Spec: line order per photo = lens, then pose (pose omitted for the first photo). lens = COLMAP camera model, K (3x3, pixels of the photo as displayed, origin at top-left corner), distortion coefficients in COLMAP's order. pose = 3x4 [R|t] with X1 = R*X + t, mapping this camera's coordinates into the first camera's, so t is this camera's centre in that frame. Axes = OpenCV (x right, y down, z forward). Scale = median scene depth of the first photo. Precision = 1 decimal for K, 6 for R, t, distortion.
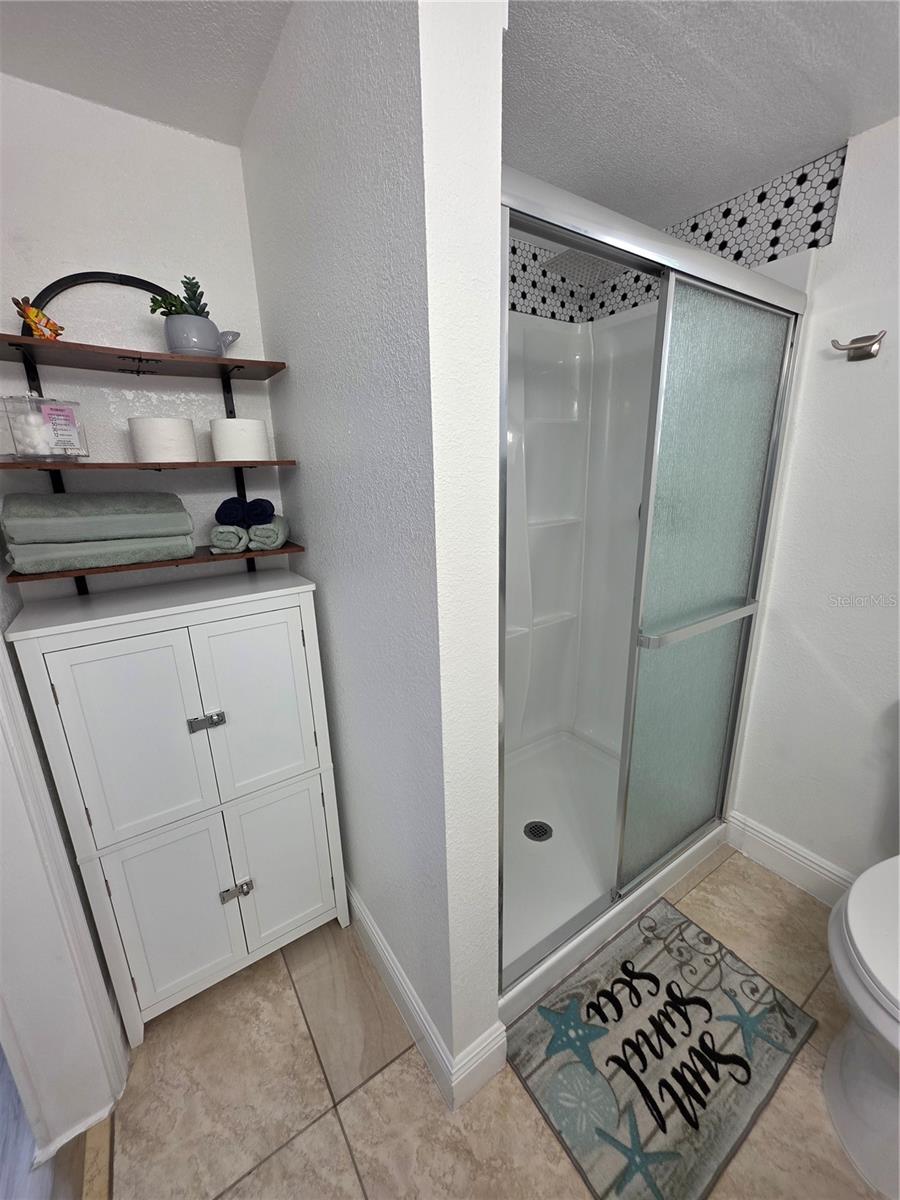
lens RADIAL K [[476.2, 0, 451.5], [0, 476.2, 600.5], [0, 0, 1]] dist [0.001661, -0.000163]
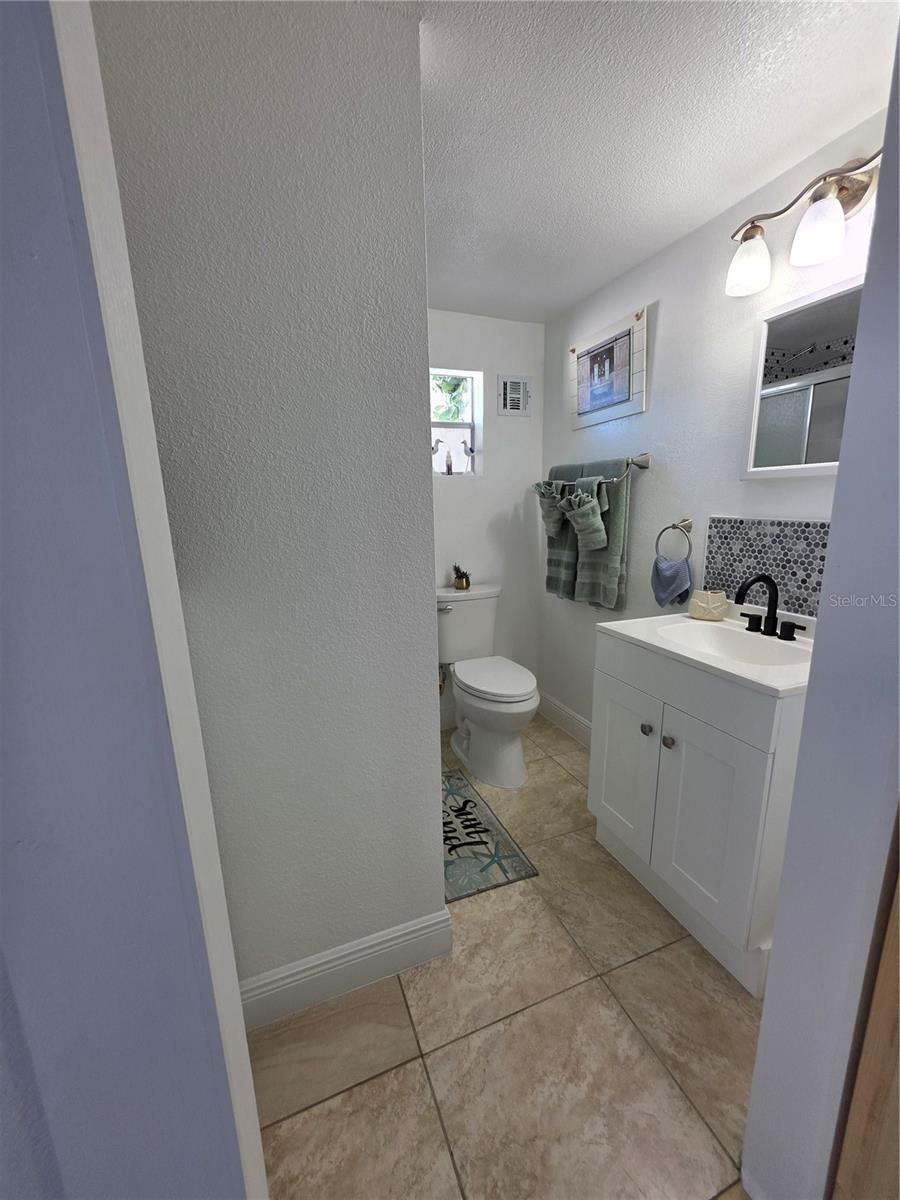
lens RADIAL K [[476.2, 0, 449.7], [0, 476.2, 601.5], [0, 0, 1]] dist [0.001661, -0.000163]
pose [[0.212911, -0.182711, 0.959836, -1.055922], [0.275885, 0.953629, 0.120333, 0.015408], [-0.937313, 0.239184, 0.253446, 0.453768]]
